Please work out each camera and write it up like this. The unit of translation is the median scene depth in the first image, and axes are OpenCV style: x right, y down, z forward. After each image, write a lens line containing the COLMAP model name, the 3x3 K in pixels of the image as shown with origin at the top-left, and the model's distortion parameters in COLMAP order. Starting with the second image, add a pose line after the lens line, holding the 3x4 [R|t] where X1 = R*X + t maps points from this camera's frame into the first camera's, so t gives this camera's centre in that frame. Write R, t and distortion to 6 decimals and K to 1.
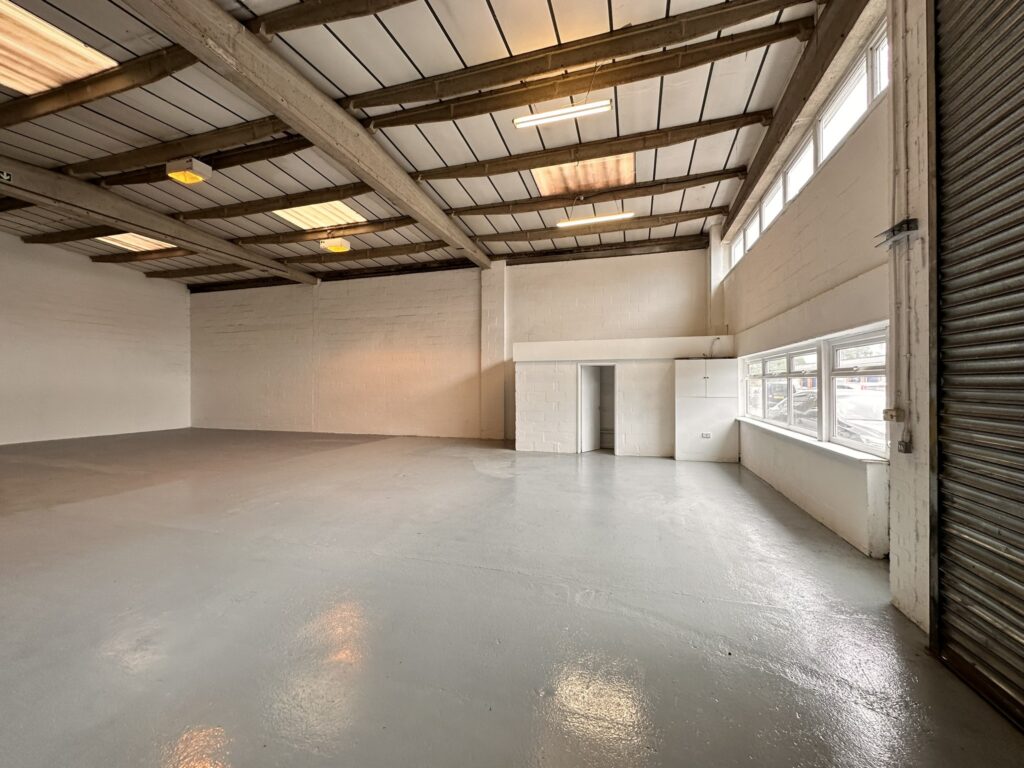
lens RADIAL K [[427.1, 0, 506.4], [0, 427.1, 389.0], [0, 0, 1]] dist [0.003014, 0.000994]
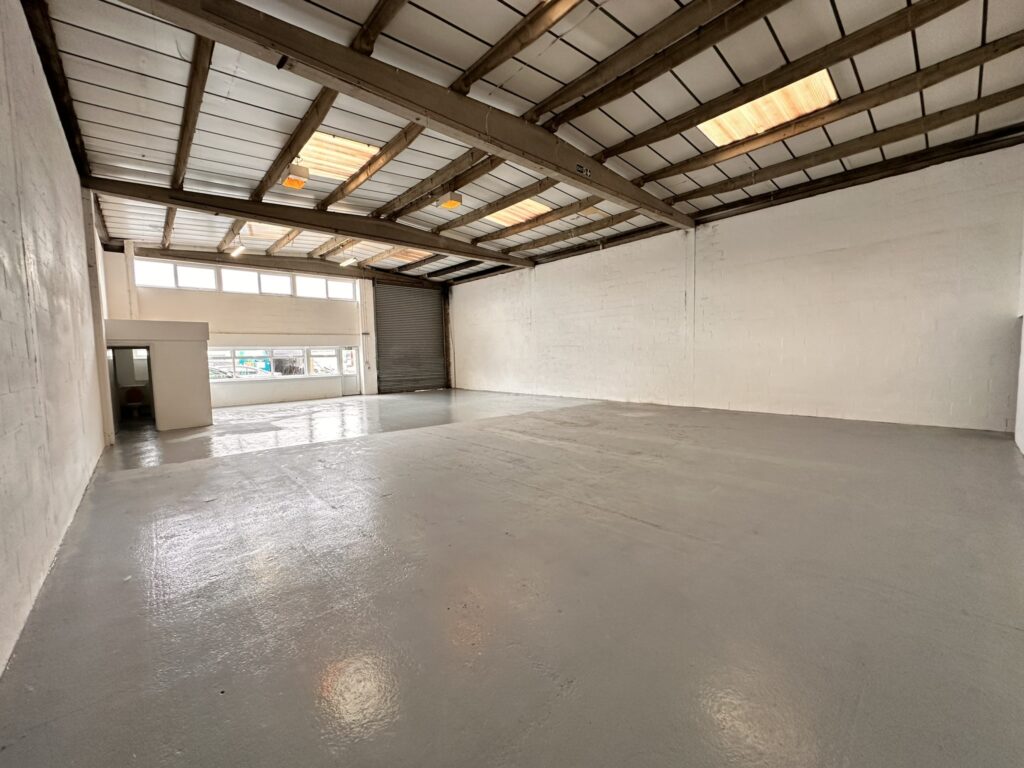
lens RADIAL K [[427.1, 0, 508.9], [0, 427.1, 382.1], [0, 0, 1]] dist [0.003014, 0.000994]
pose [[0.843560, 0.021932, -0.536587, 0.210976], [0.013140, 0.998024, 0.061450, -0.002553], [0.536874, -0.058887, 0.841604, -0.064411]]
